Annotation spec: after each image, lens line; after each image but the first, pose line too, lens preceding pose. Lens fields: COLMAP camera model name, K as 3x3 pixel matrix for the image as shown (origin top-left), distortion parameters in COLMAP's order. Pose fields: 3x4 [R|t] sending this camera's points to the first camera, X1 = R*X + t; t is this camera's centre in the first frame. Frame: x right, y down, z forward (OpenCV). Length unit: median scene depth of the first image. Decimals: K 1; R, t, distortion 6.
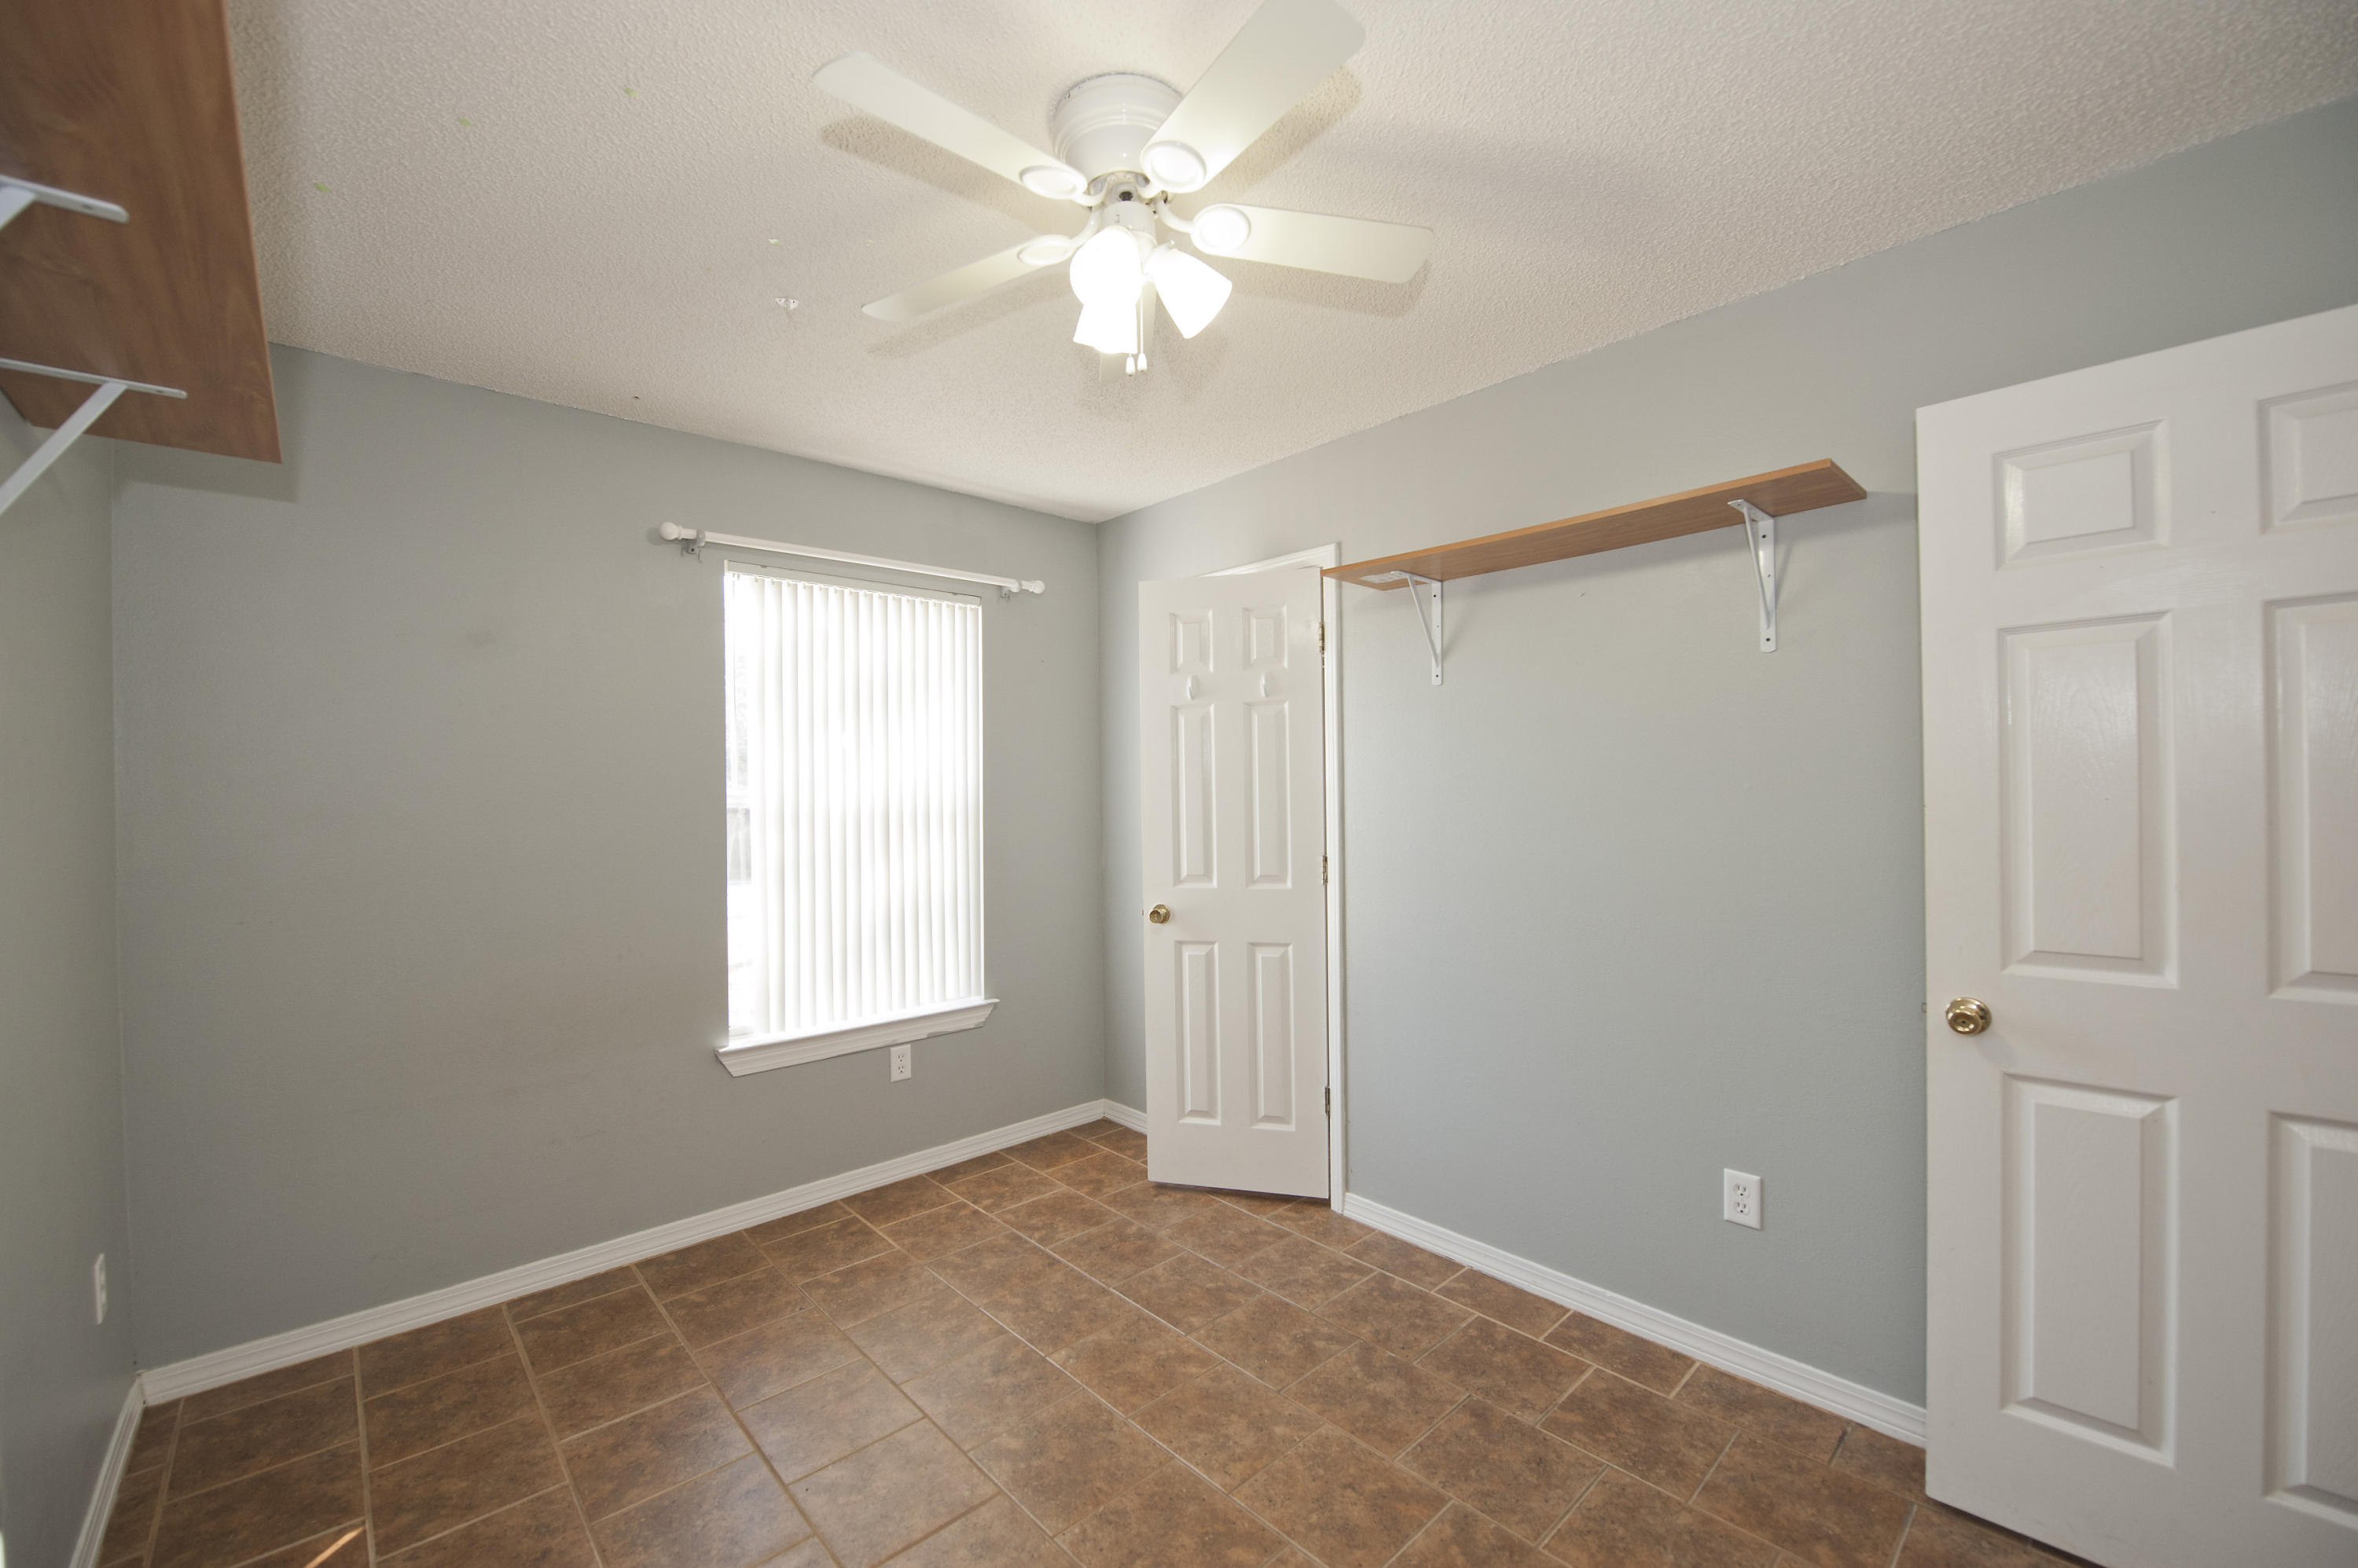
lens RADIAL K [[942.8, 0, 1185.8], [0, 942.8, 794.1], [0, 0, 1]] dist [-0.013723, -0.002822]
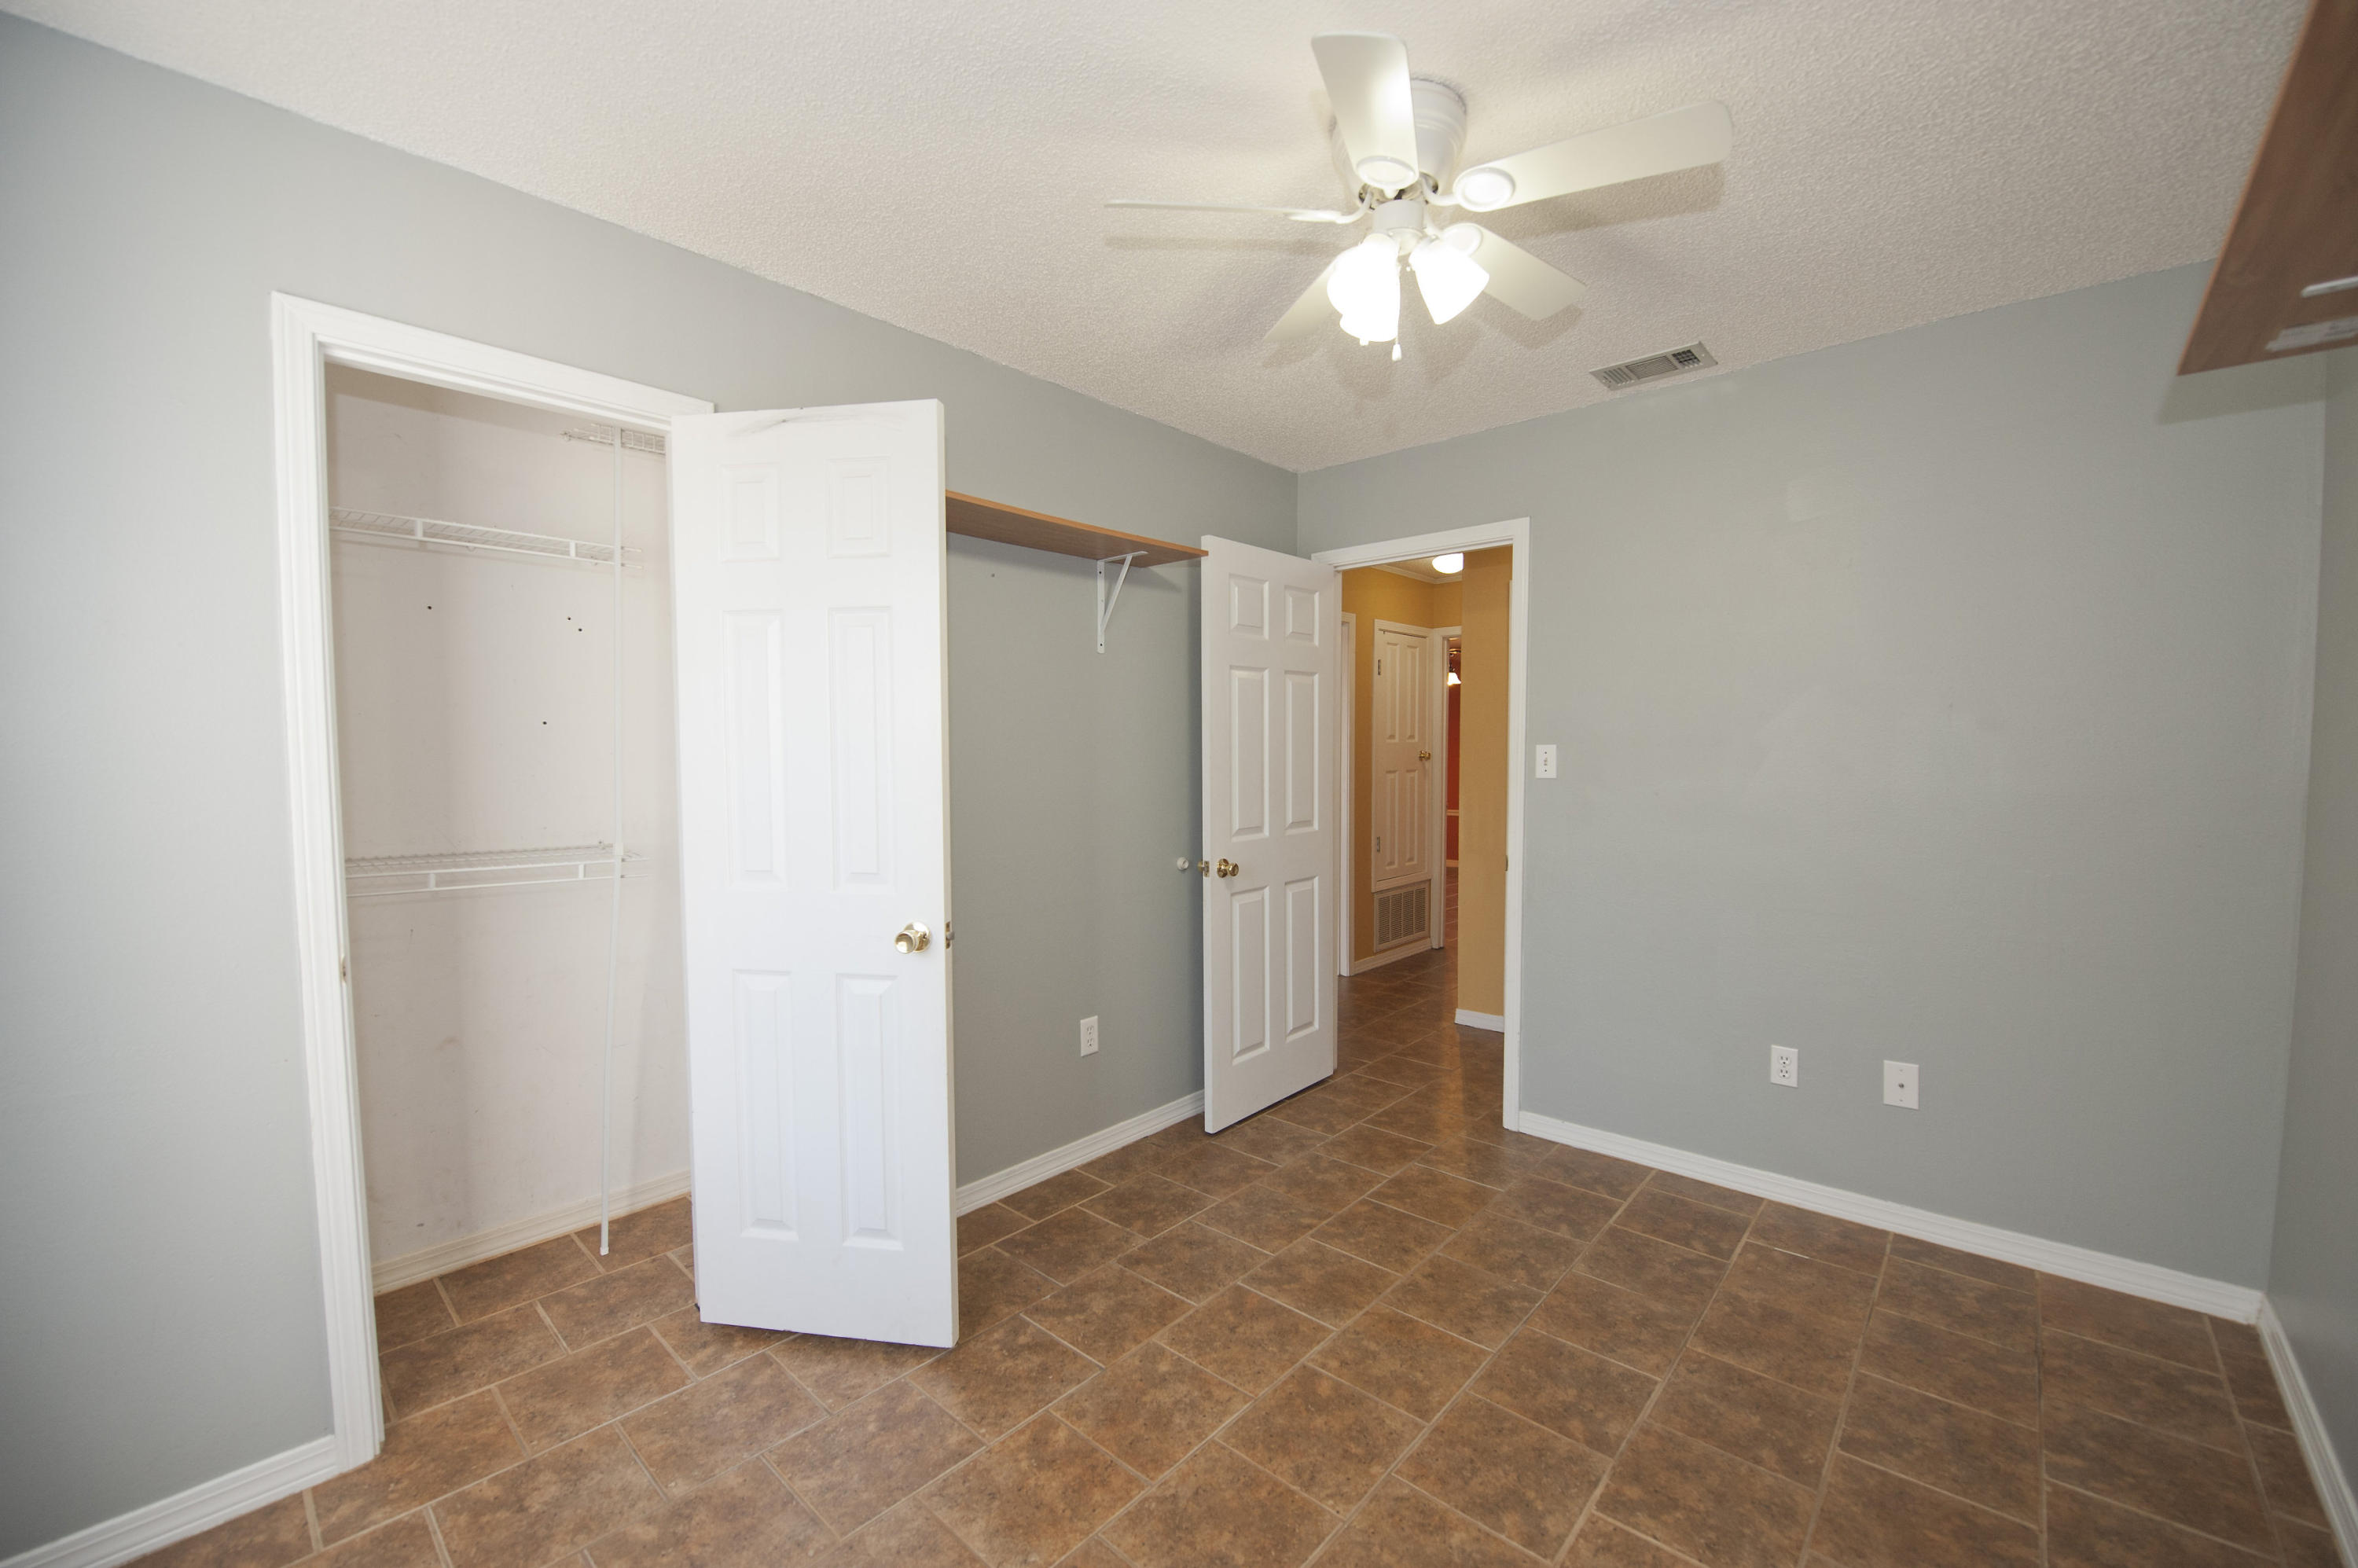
lens RADIAL K [[942.8, 0, 1185.8], [0, 942.8, 794.1], [0, 0, 1]] dist [-0.013723, -0.002822]
pose [[-0.089499, -0.035155, 0.995366, -0.895602], [0.008924, 0.999308, 0.036097, 0.016172], [-0.995947, 0.012114, -0.089123, 1.054751]]
